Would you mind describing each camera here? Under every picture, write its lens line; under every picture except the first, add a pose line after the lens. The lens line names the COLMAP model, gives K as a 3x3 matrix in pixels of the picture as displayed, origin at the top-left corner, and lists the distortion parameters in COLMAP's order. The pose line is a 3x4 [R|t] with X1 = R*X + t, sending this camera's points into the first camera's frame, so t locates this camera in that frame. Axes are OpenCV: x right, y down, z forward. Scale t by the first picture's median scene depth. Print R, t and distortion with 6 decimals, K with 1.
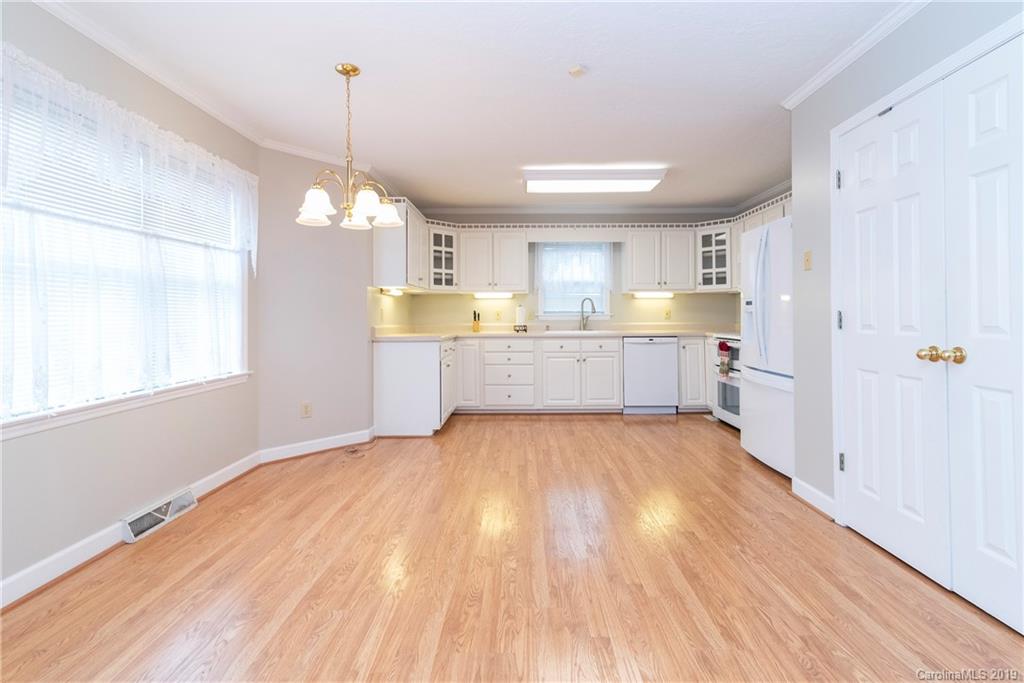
lens RADIAL K [[399.9, 0, 512.3], [0, 399.9, 312.5], [0, 0, 1]] dist [0.007250, 0.000019]
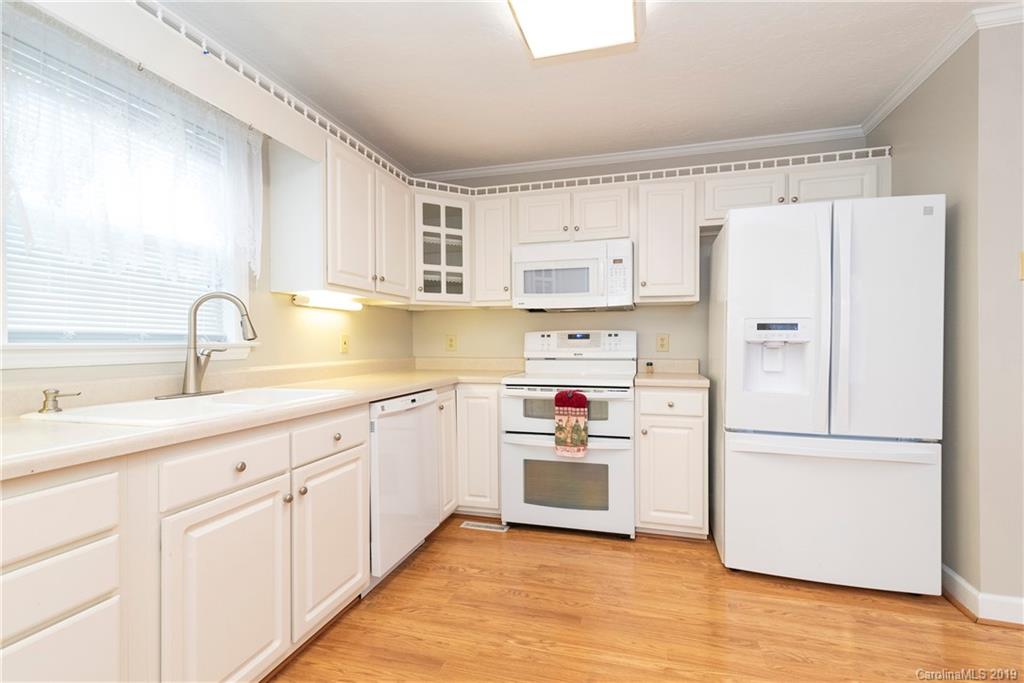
lens RADIAL K [[460.4, 0, 514.8], [0, 460.4, 345.4], [0, 0, 1]] dist [0.010520, -0.000177]
pose [[0.279332, -0.002404, 0.960192, -0.114638], [-0.006693, 0.999968, 0.004450, 0.002909], [-0.960171, -0.007670, 0.279307, 0.729936]]
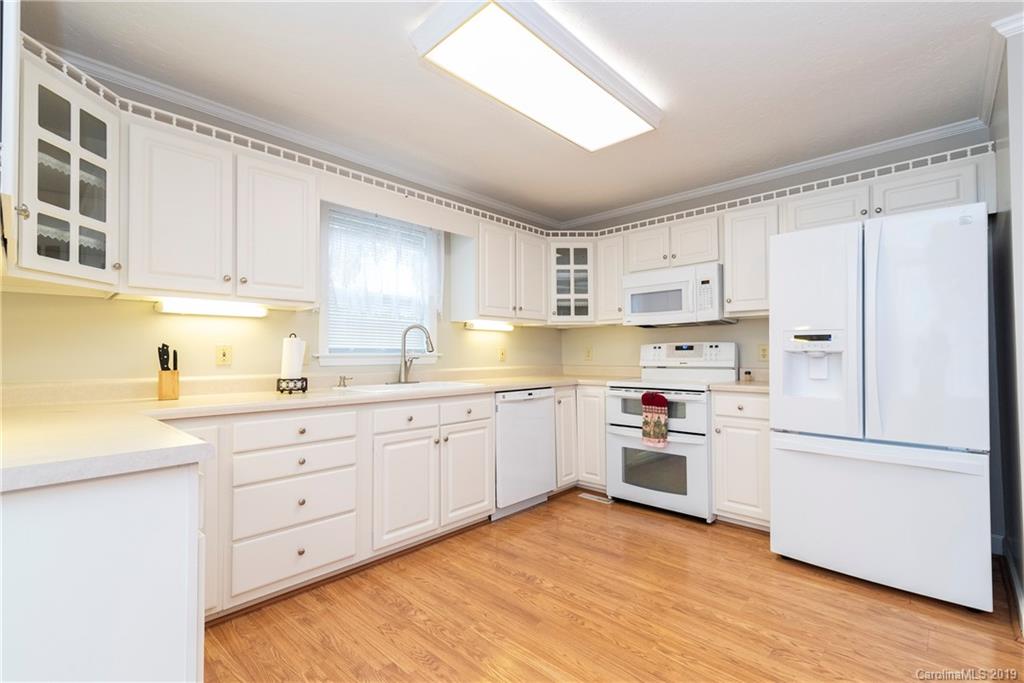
lens RADIAL K [[443.9, 0, 500.2], [0, 443.9, 344.3], [0, 0, 1]] dist [0.011278, -0.000122]
pose [[0.708975, 0.018531, 0.704990, -0.186335], [-0.004886, 0.999760, -0.021366, 0.003638], [-0.705217, 0.011703, 0.708895, 0.516037]]
